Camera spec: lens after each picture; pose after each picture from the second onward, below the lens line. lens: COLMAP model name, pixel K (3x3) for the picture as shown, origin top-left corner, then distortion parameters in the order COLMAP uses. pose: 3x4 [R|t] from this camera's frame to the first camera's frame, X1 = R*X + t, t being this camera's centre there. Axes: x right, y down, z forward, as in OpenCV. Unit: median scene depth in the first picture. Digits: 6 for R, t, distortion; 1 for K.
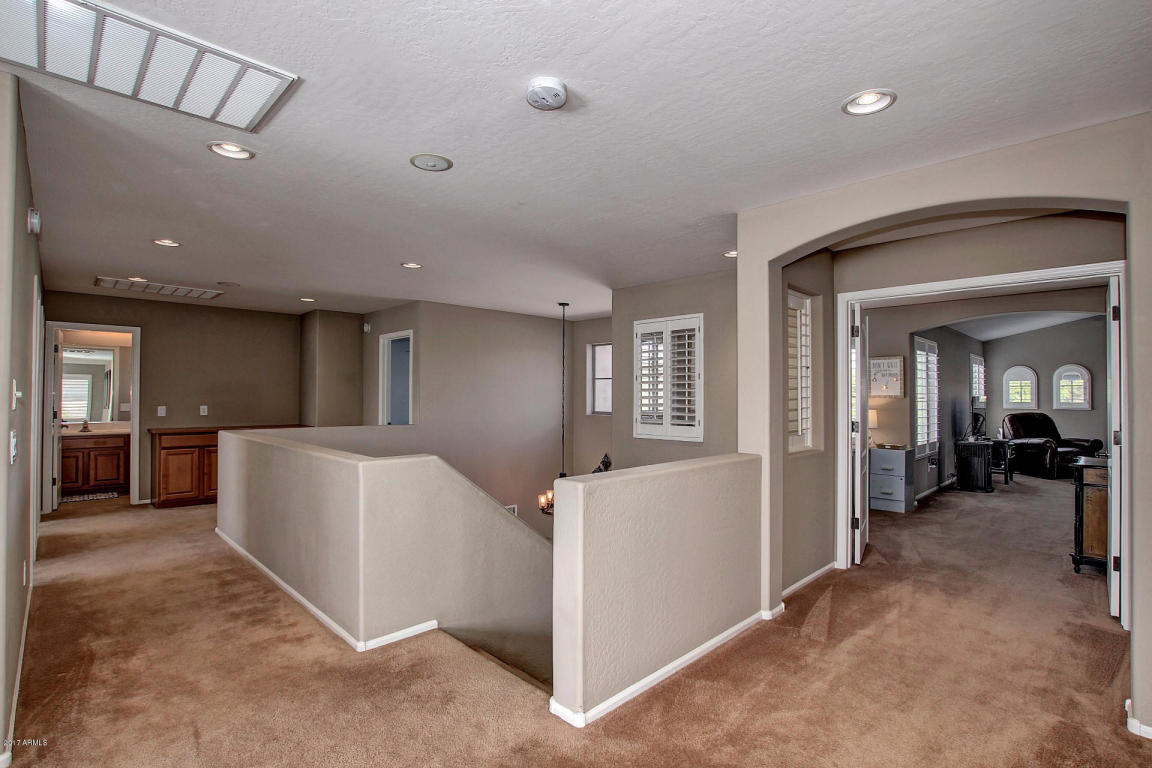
lens RADIAL K [[542.5, 0, 573.6], [0, 542.5, 390.6], [0, 0, 1]] dist [-0.027937, 0.004453]
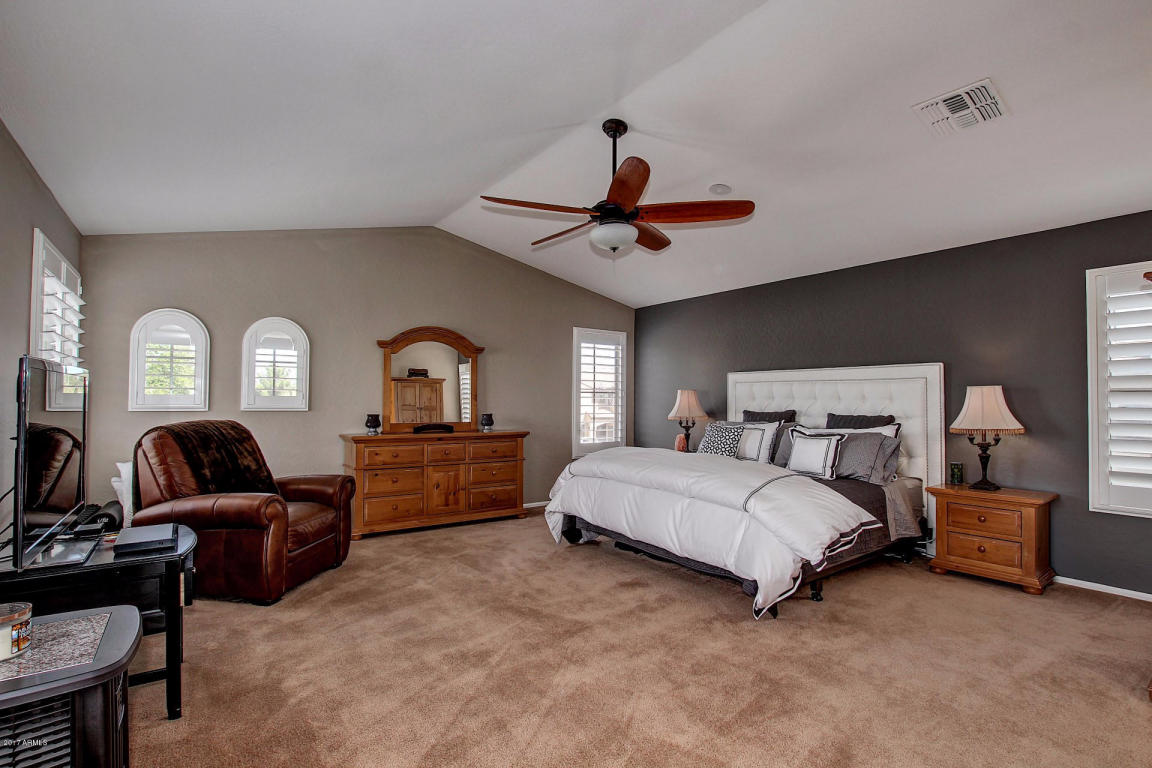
lens RADIAL K [[542.5, 0, 574.9], [0, 542.5, 391.9], [0, 0, 1]] dist [-0.027937, 0.004453]
pose [[0.163051, 0.015440, 0.986497, 0.559291], [-0.011594, 0.999838, -0.013733, 0.025053], [-0.986549, -0.009198, 0.163204, 0.727535]]
